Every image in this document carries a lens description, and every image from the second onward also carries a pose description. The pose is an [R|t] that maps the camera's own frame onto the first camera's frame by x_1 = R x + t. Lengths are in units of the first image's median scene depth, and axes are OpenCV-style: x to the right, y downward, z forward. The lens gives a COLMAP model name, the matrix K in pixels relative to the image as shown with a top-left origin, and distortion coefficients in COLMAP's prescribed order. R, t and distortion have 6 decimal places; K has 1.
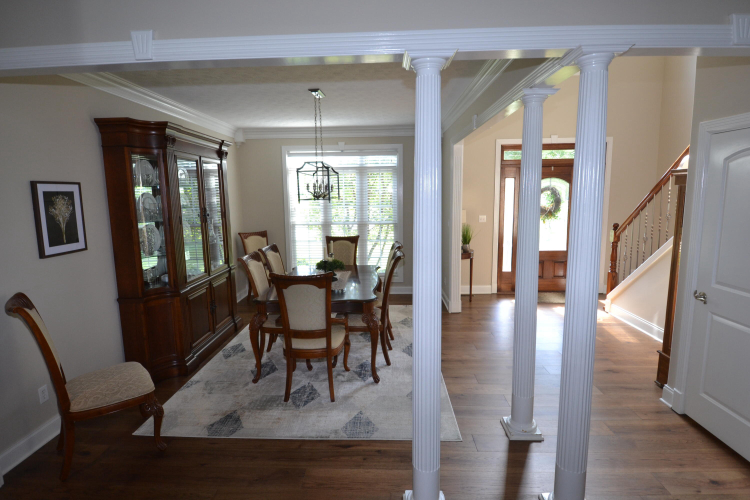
lens RADIAL K [[394.8, 0, 371.2], [0, 394.8, 248.3], [0, 0, 1]] dist [-0.000332, -0.000403]
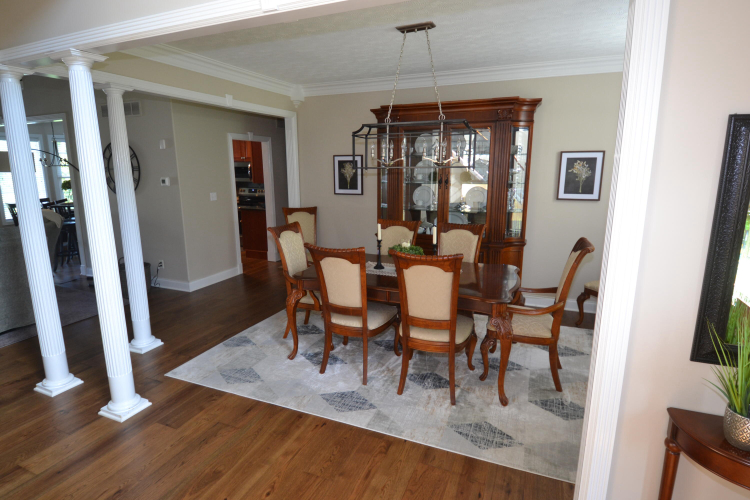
lens RADIAL K [[394.8, 0, 371.2], [0, 394.8, 248.3], [0, 0, 1]] dist [-0.000332, -0.000403]
pose [[-0.350417, 0.198534, -0.915310, 1.011135], [-0.121031, 0.959482, 0.254451, -0.245140], [0.928741, 0.199945, -0.312190, 1.860002]]
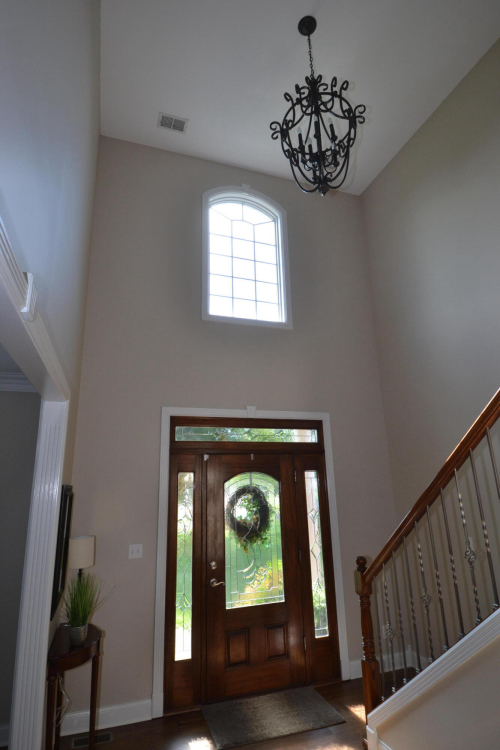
lens RADIAL K [[394.8, 0, 250.0], [0, 394.8, 375.0], [0, 0, 1]] dist [-0.000332, -0.000403]
pose [[0.932299, 0.090744, 0.350119, 0.221397], [0.060828, 0.914890, -0.399094, -0.070288], [-0.356536, 0.393372, 0.847432, 0.413251]]
